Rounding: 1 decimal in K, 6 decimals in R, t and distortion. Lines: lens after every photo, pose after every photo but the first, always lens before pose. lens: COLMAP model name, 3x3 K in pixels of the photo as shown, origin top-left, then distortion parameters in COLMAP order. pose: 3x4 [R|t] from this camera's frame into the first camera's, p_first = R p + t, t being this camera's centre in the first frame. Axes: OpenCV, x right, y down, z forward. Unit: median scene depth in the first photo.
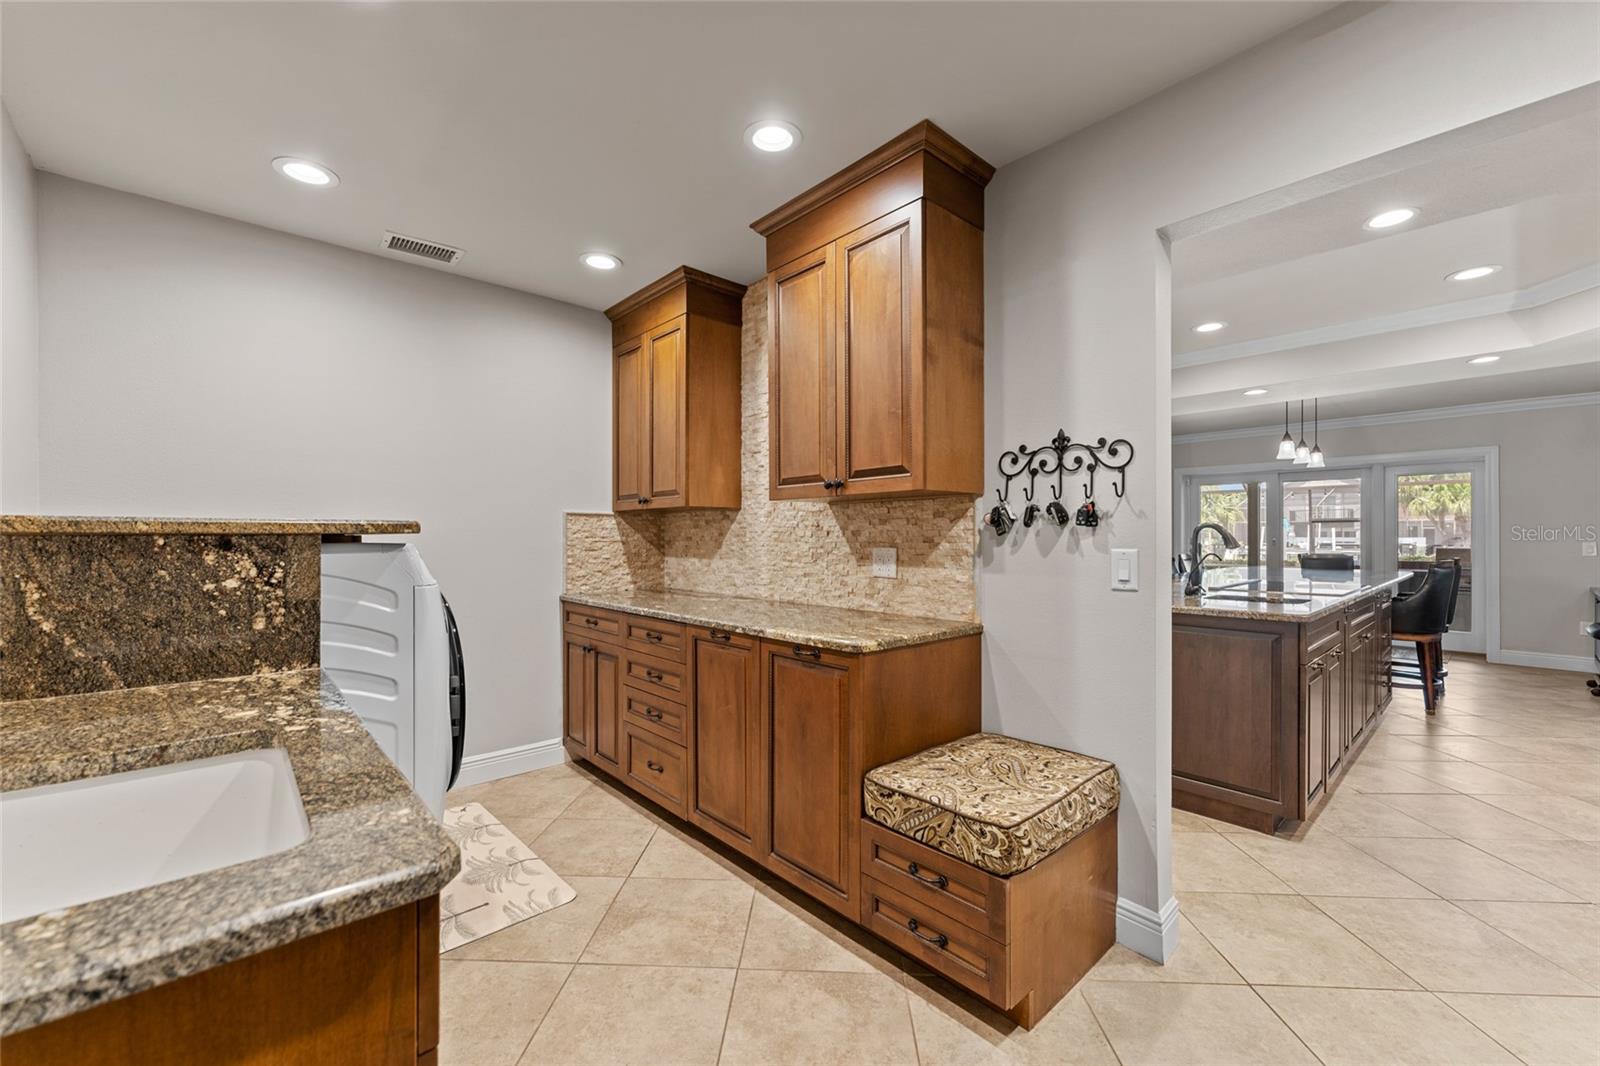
lens RADIAL K [[644.3, 0, 798.3], [0, 644.3, 536.9], [0, 0, 1]] dist [0.000975, -0.000645]
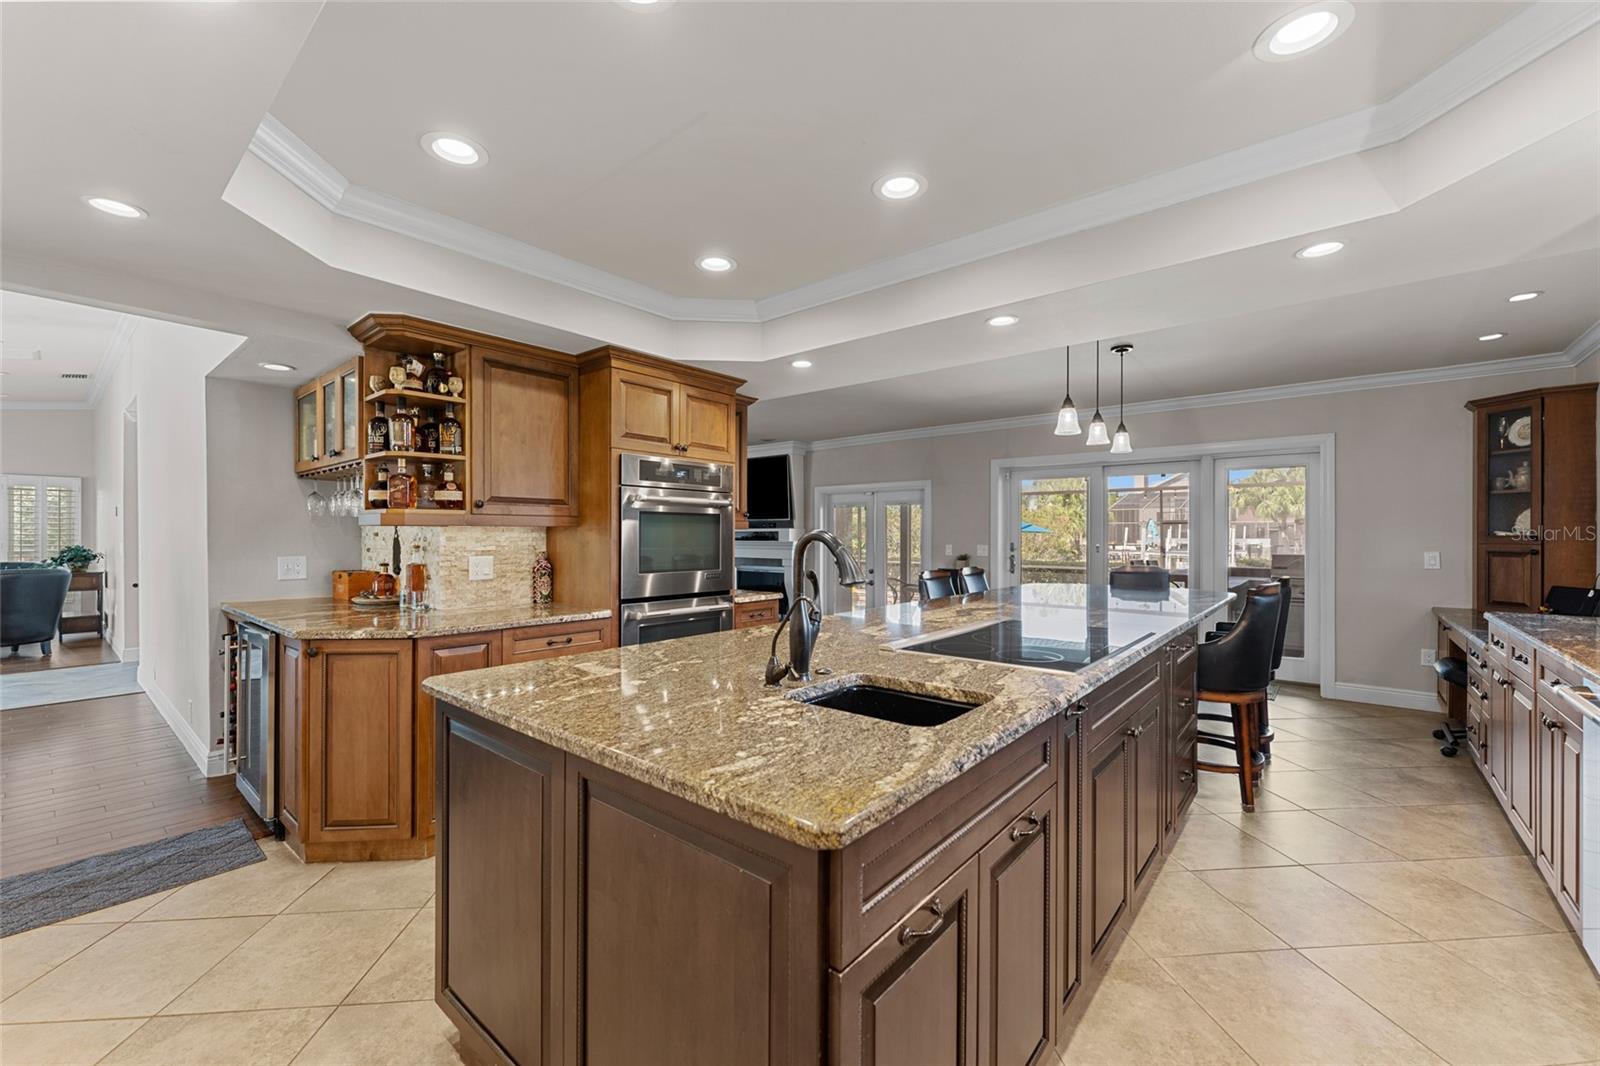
lens RADIAL K [[644.3, 0, 802.5], [0, 644.3, 535.7], [0, 0, 1]] dist [0.000975, -0.000645]
pose [[0.989942, 0.003327, 0.141432, 0.380250], [-0.003543, 0.999993, 0.001280, -0.013076], [-0.141426, -0.001768, 0.989947, 0.358208]]
